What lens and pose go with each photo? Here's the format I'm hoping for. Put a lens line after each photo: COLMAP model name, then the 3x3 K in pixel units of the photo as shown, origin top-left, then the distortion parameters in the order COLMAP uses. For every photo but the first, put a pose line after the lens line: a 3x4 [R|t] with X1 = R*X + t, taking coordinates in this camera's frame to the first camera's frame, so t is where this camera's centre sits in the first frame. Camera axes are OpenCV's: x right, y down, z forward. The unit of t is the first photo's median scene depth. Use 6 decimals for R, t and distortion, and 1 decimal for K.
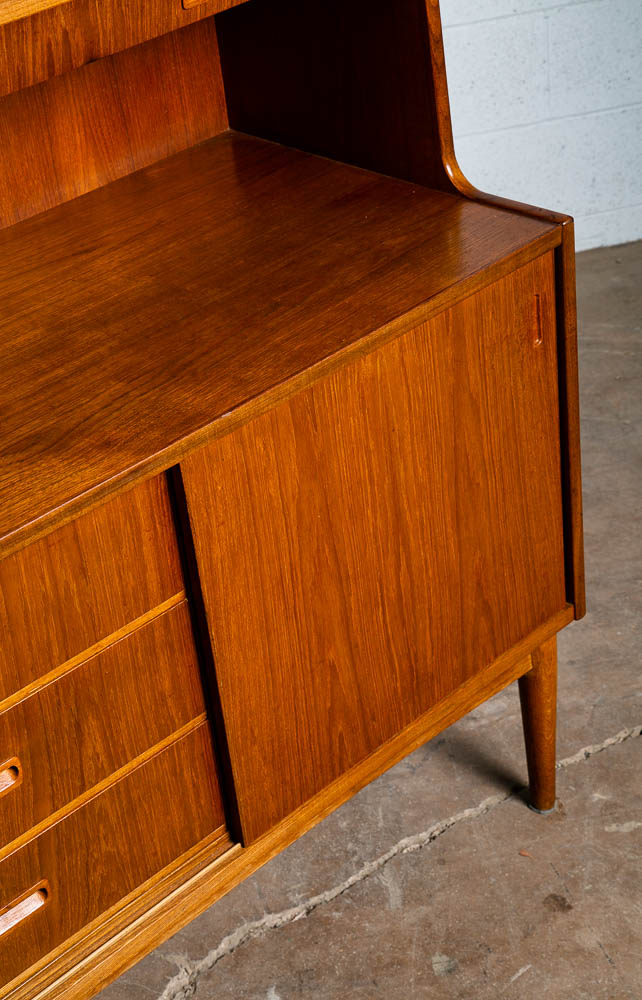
lens RADIAL K [[1802.0, 0, 321.0], [0, 1802.0, 500.0], [0, 0, 1]] dist [0.248946, 0.067192]
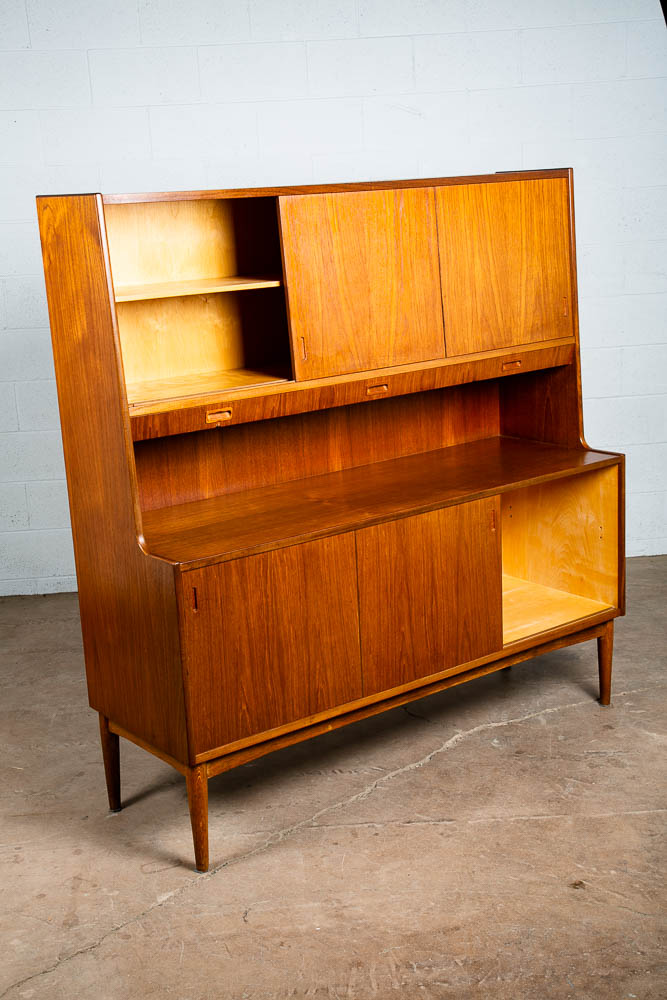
lens RADIAL K [[1305.1, 0, 328.6], [0, 1305.1, 514.0], [0, 0, 1]] dist [0.138515, 0.022850]
pose [[0.990576, 0.080207, -0.111022, -0.083485], [-0.109724, 0.949866, -0.292772, 0.560064], [0.081973, 0.302194, 0.949715, -0.934722]]
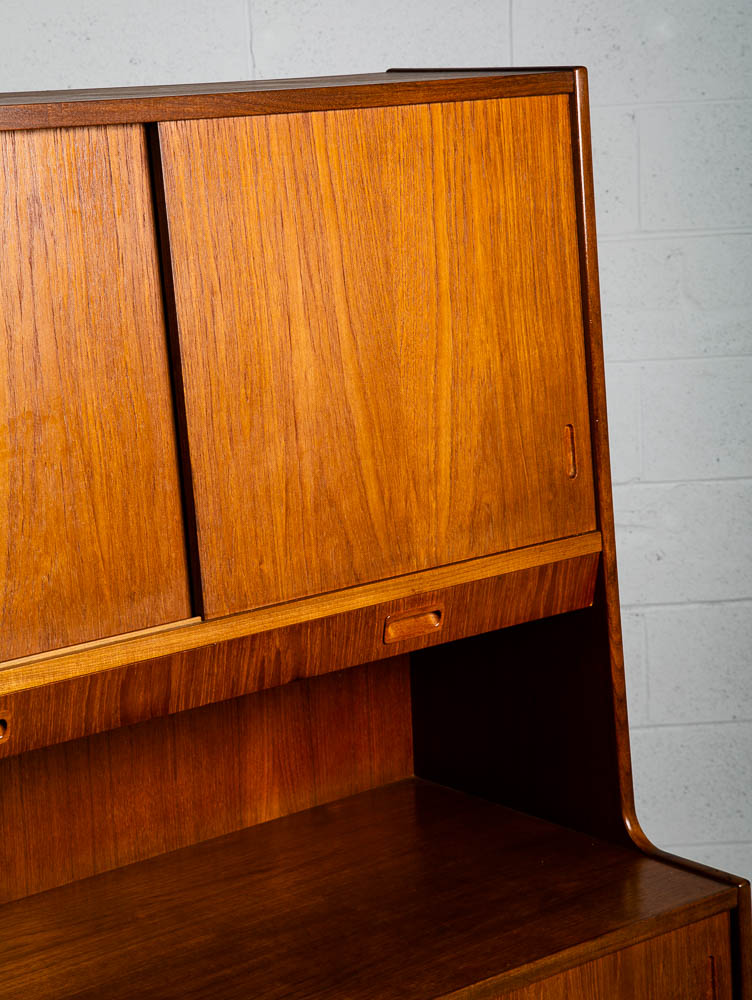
lens RADIAL K [[2418.1, 0, 375.4], [0, 2418.1, 466.2], [0, 0, 1]] dist [0.387388, 0.013667]
pose [[0.994173, 0.075598, -0.076846, 0.019775], [-0.098484, 0.926827, -0.362342, 0.134337], [0.043830, 0.367799, 0.928872, -0.325065]]
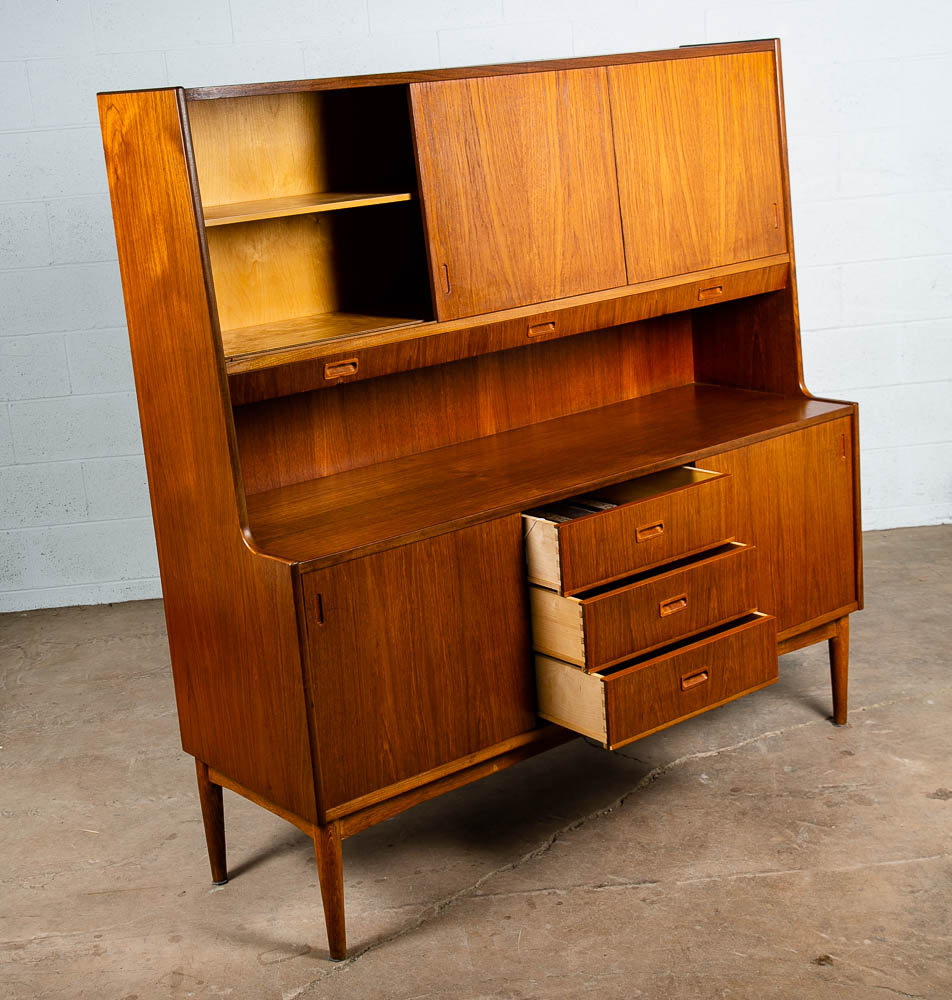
lens RADIAL K [[1648.2, 0, 470.3], [0, 1648.2, 485.1], [0, 0, 1]] dist [0.073109, 0.124686]
pose [[0.993935, 0.049602, -0.098147, -0.124811], [-0.076539, 0.952877, -0.293542, 0.543300], [0.078962, 0.299274, 0.950894, -0.899702]]
